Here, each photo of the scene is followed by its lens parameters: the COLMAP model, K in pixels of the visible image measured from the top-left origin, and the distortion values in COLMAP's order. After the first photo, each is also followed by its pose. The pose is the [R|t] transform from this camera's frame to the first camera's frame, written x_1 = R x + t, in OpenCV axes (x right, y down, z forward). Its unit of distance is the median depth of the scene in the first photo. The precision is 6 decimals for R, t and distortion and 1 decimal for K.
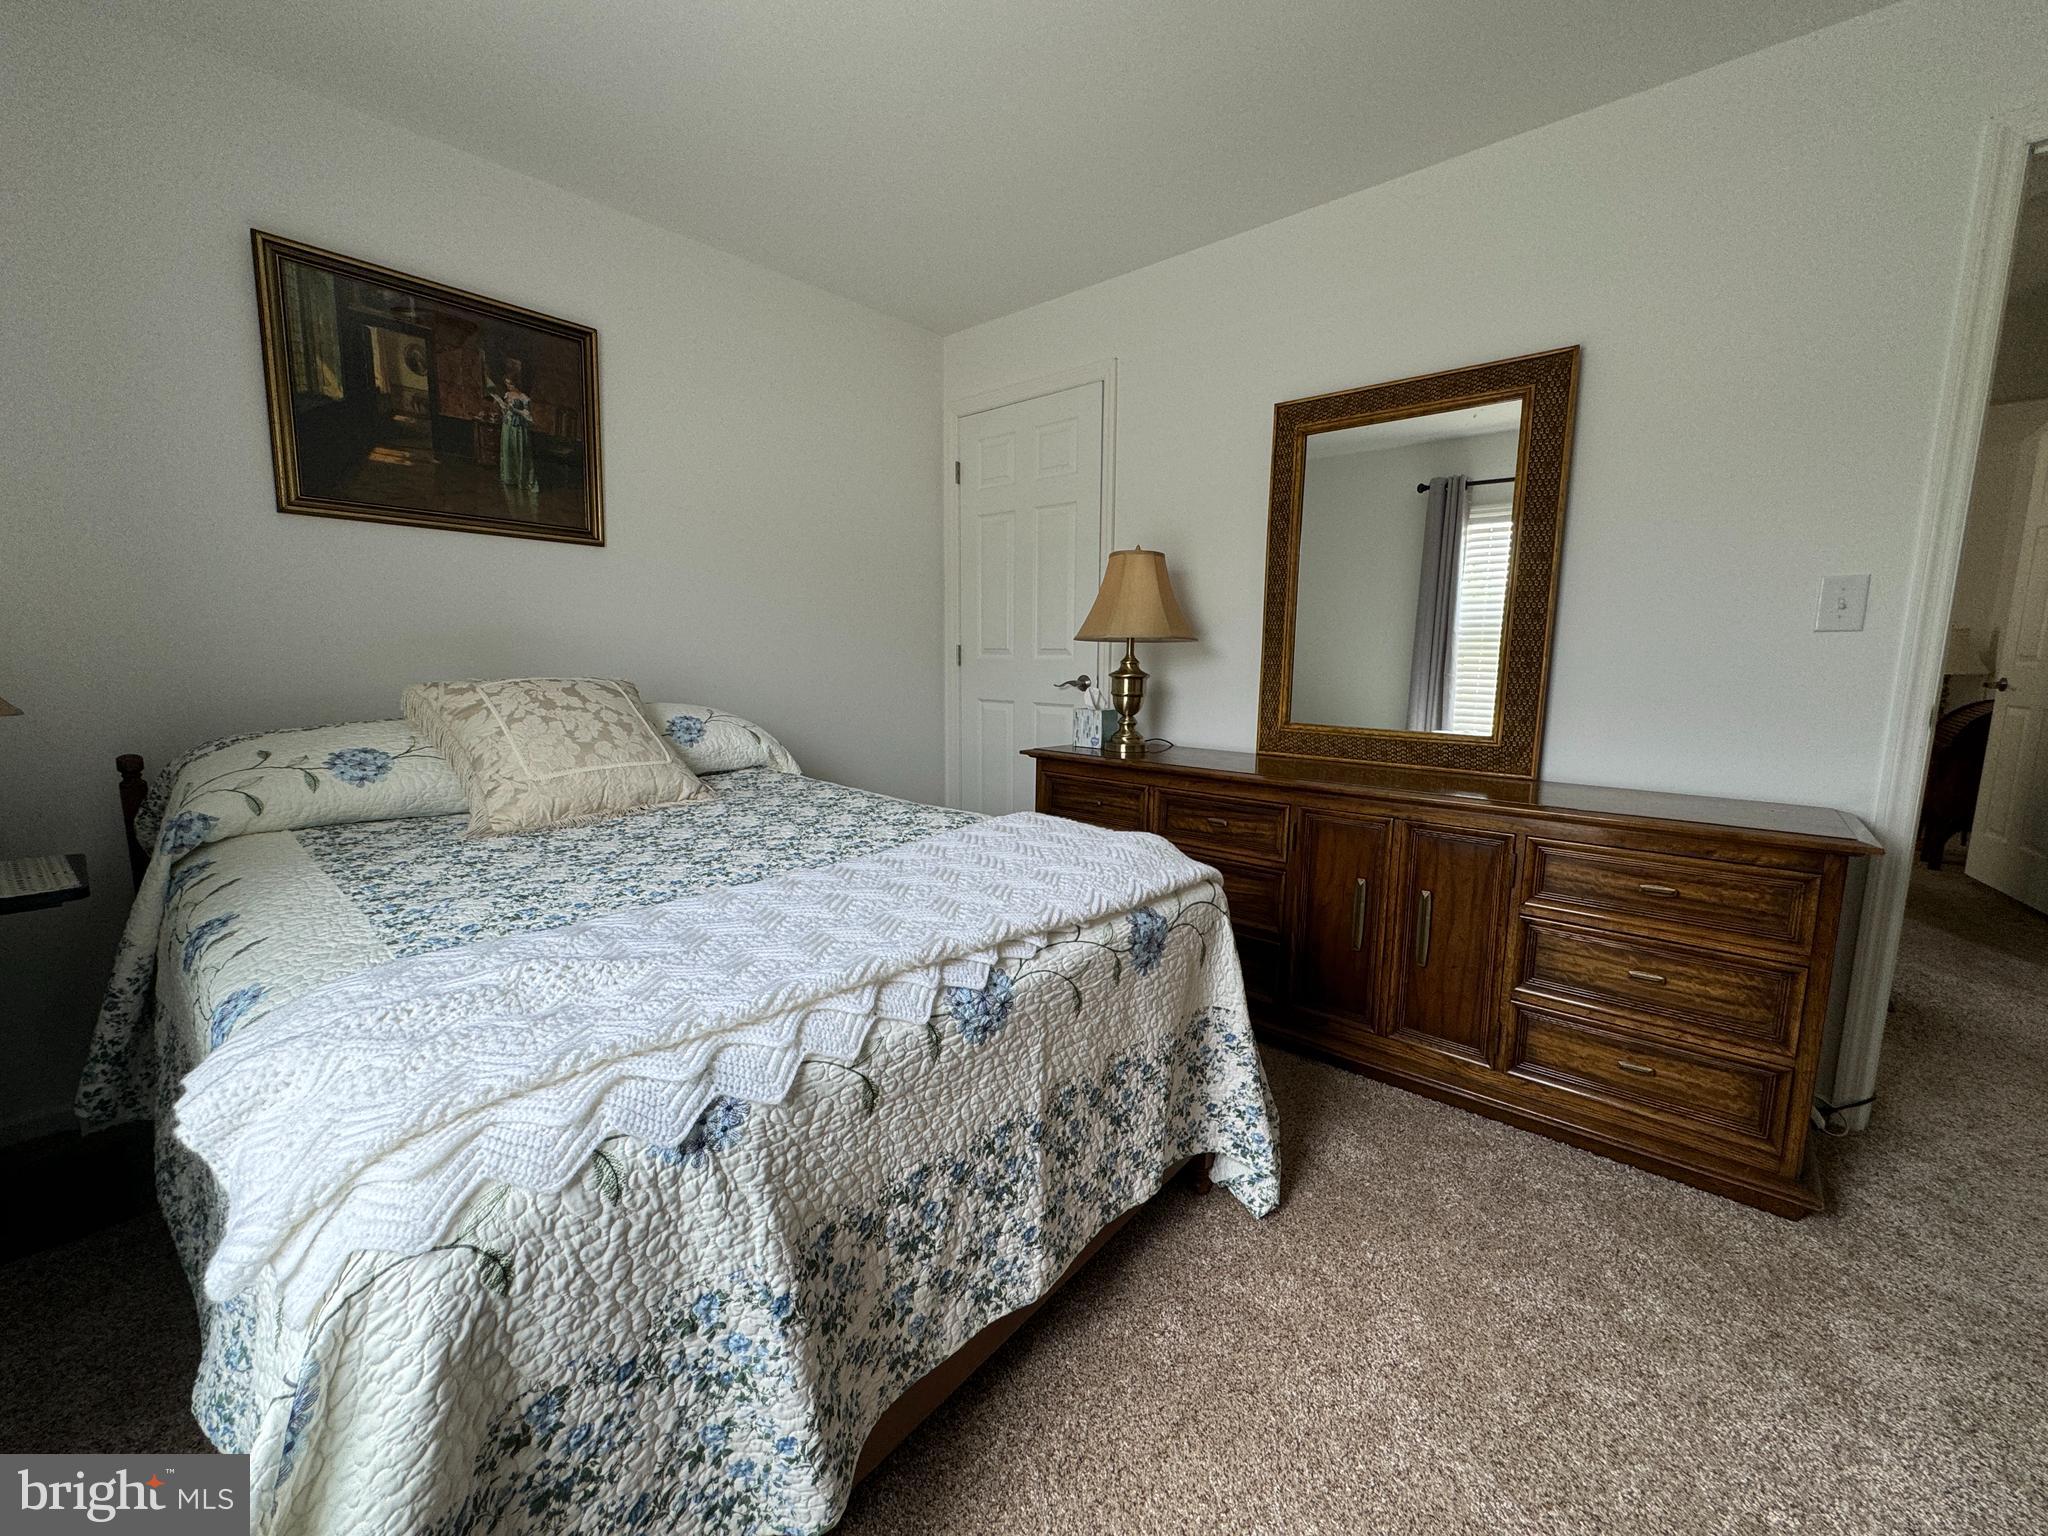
lens RADIAL K [[817.0, 0, 1018.0], [0, 817.0, 769.4], [0, 0, 1]] dist [0.002803, -0.001106]
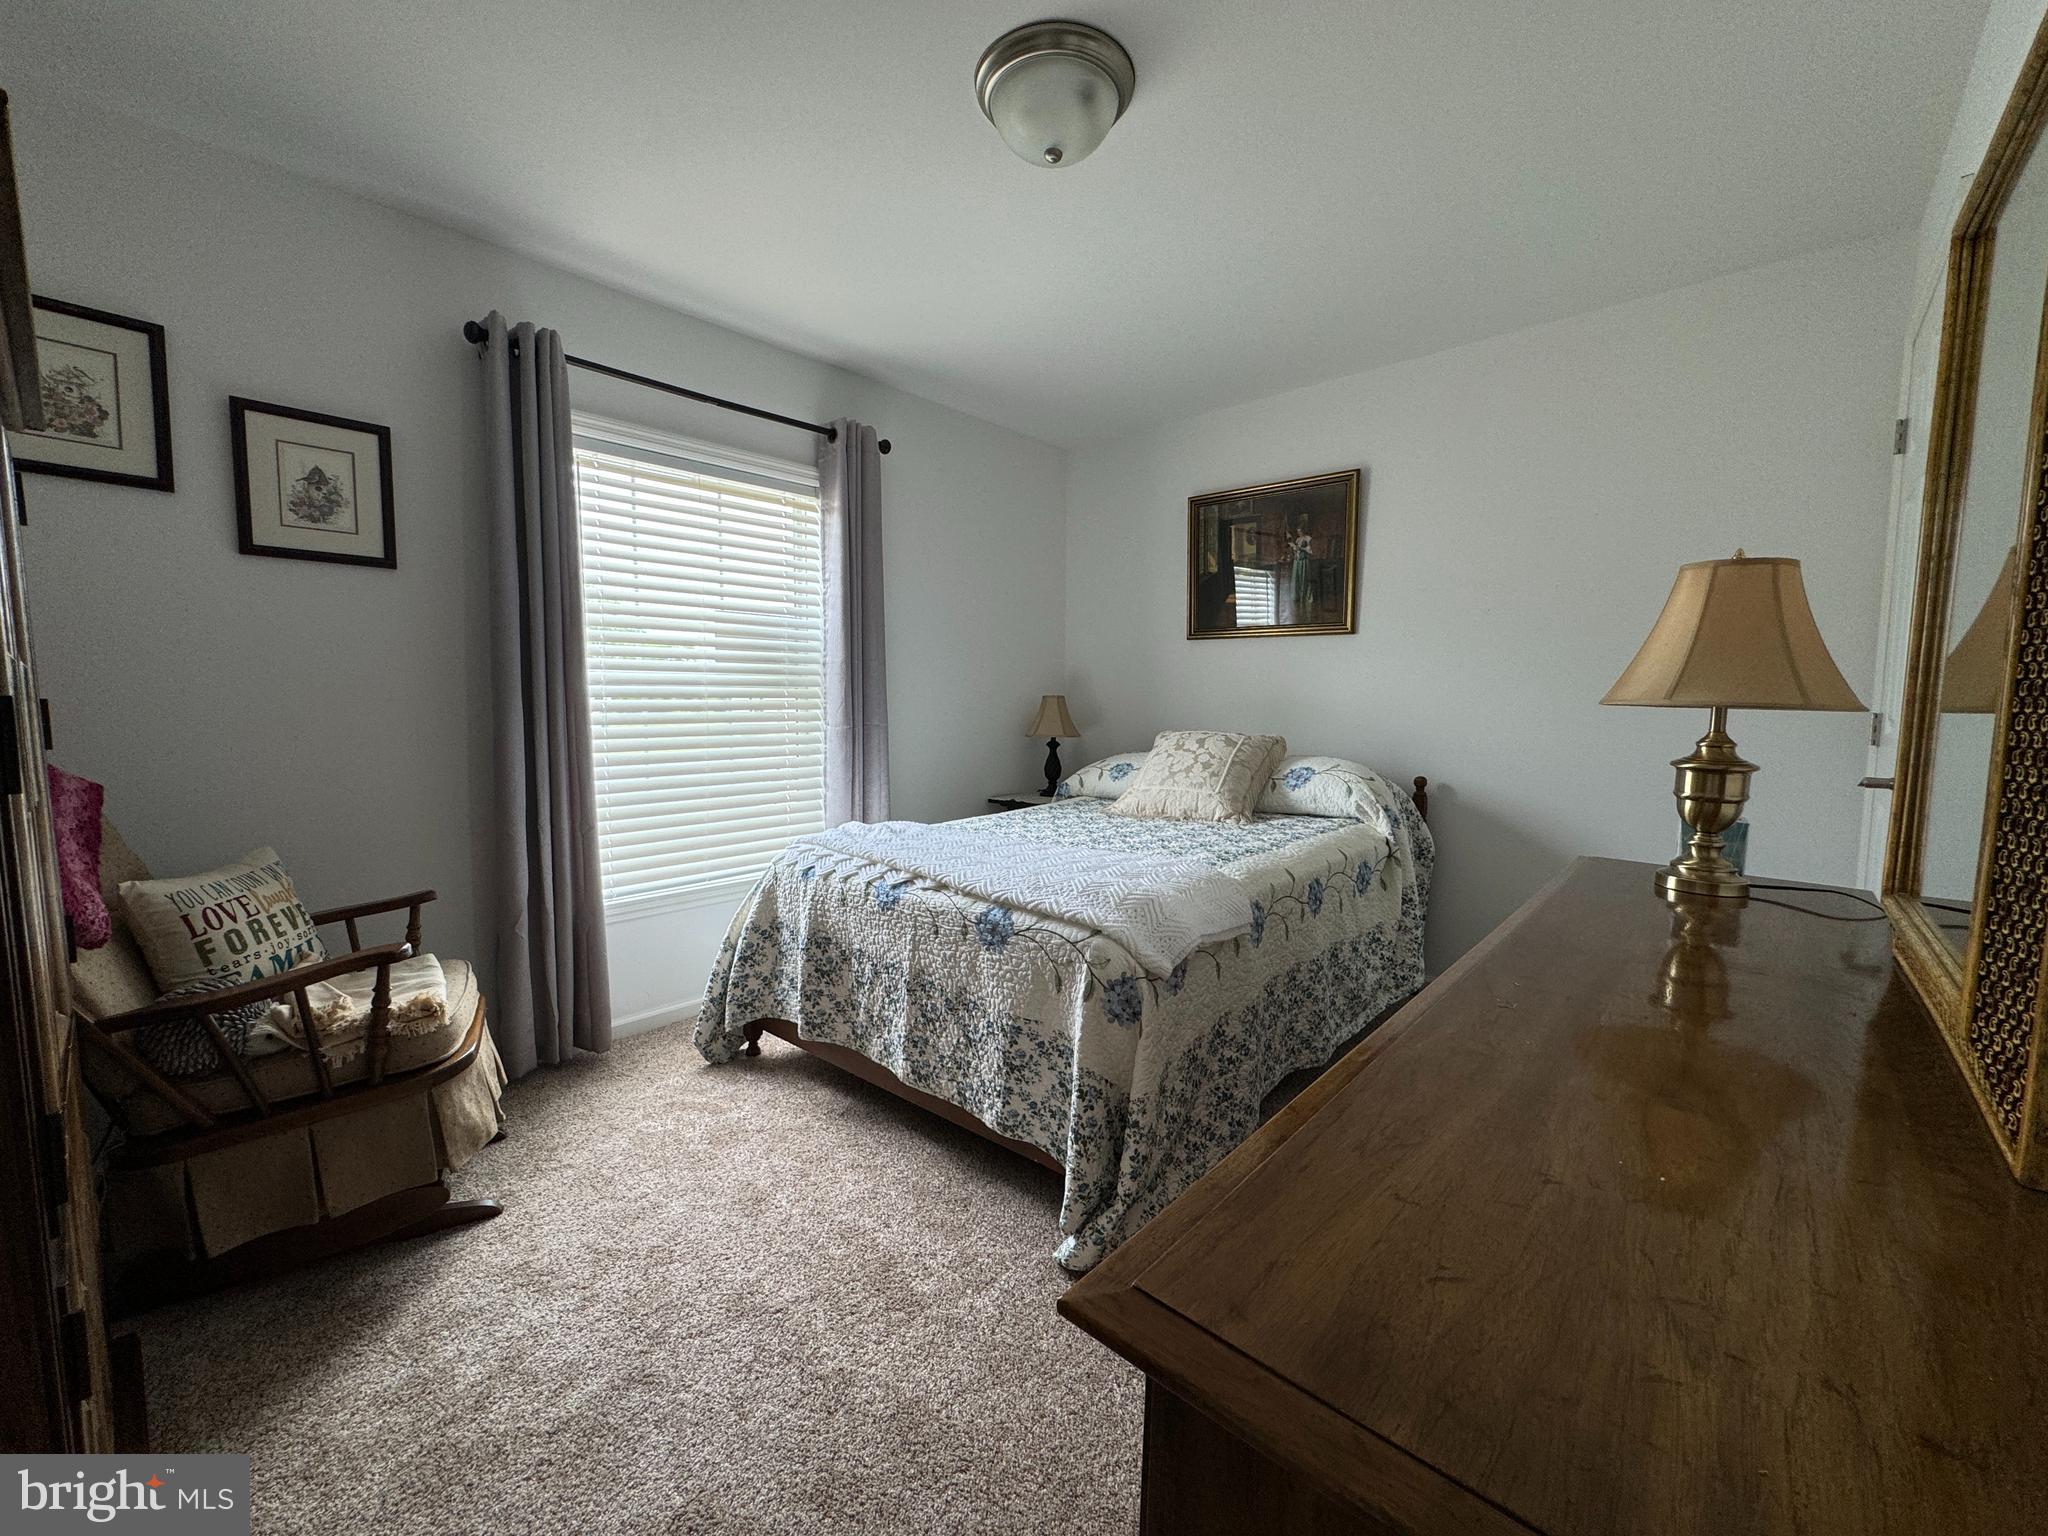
lens RADIAL K [[817.0, 0, 1018.8], [0, 817.0, 767.3], [0, 0, 1]] dist [0.002803, -0.001106]
pose [[-0.016242, 0.075157, -0.997039, 1.567952], [-0.150518, 0.985624, 0.076748, -0.175149], [0.988474, 0.151319, -0.004696, 1.049650]]
